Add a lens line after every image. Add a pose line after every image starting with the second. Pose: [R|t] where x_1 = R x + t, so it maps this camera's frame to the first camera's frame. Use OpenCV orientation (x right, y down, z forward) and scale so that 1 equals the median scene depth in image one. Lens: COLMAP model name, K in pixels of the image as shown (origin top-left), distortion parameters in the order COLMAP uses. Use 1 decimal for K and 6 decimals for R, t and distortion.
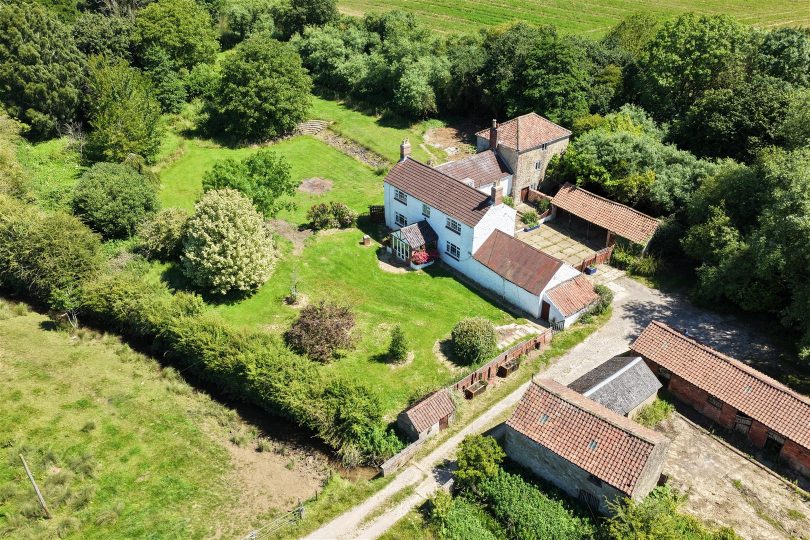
lens RADIAL K [[668.3, 0, 405.0], [0, 668.3, 270.0], [0, 0, 1]] dist [-0.016286, 0.041839]
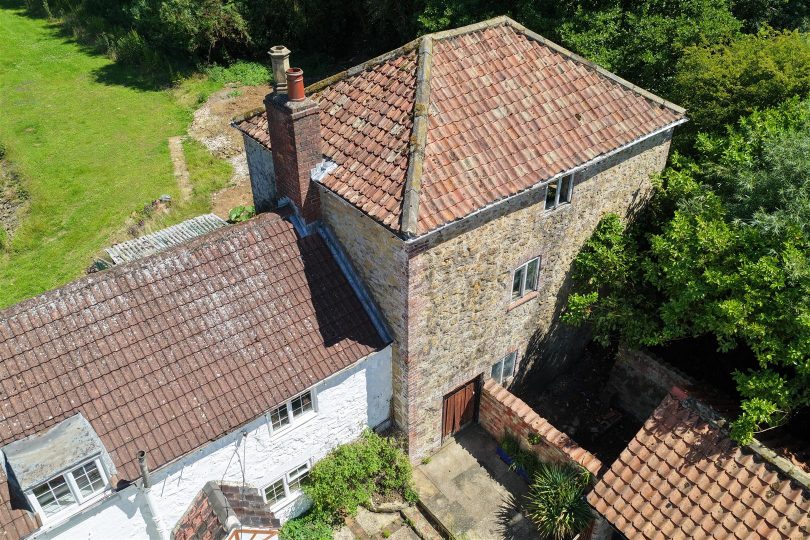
lens RADIAL K [[668.3, 0, 405.0], [0, 668.3, 270.0], [0, 0, 1]] dist [-0.016286, 0.041839]
pose [[0.999988, -0.002050, 0.004353, 0.188324], [0.001758, 0.997809, 0.066143, -0.201685], [-0.004479, -0.066134, 0.997801, 0.928615]]
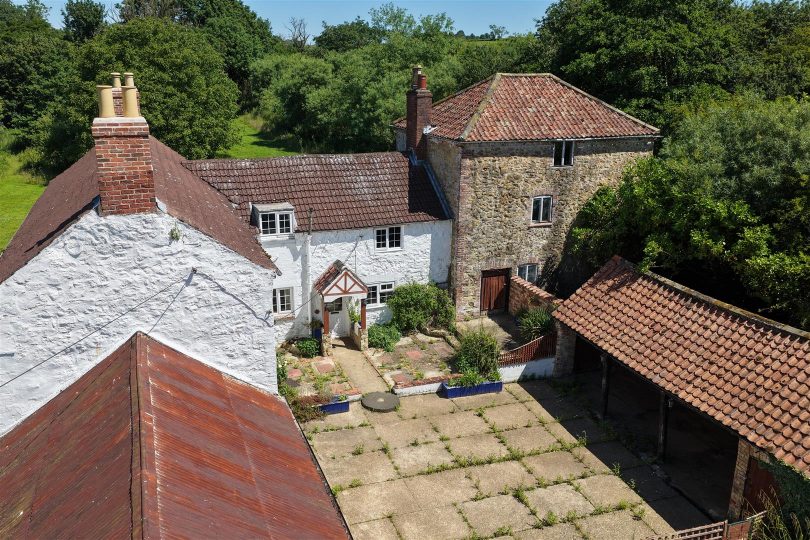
lens RADIAL K [[668.3, 0, 405.0], [0, 668.3, 270.0], [0, 0, 1]] dist [-0.016286, 0.041839]
pose [[0.955958, 0.103109, -0.274797, 0.266656], [-0.169407, 0.958400, -0.229720, -0.045497], [0.239680, 0.266155, 0.933657, 0.791220]]
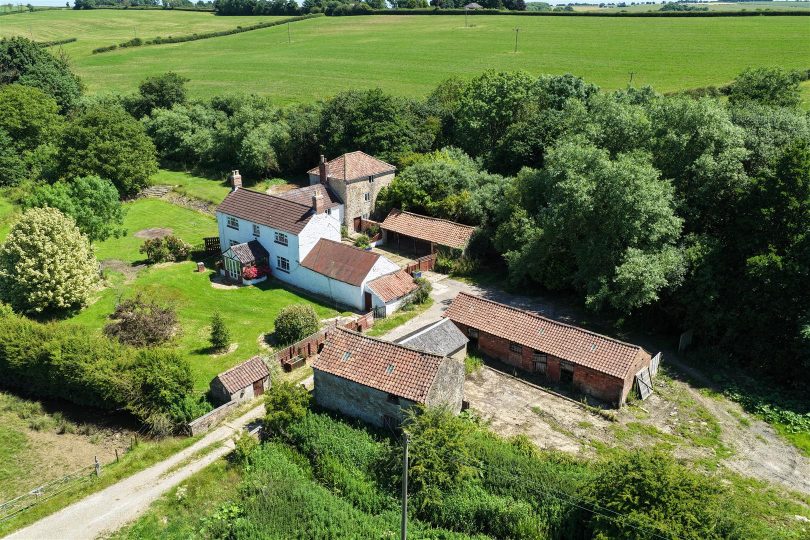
lens RADIAL K [[668.3, 0, 405.0], [0, 668.3, 270.0], [0, 0, 1]] dist [-0.016286, 0.041839]
pose [[0.984440, -0.060937, 0.164816, 0.086940], [0.091308, 0.978770, -0.183501, 0.187940], [-0.150135, 0.195695, 0.969104, -0.031160]]
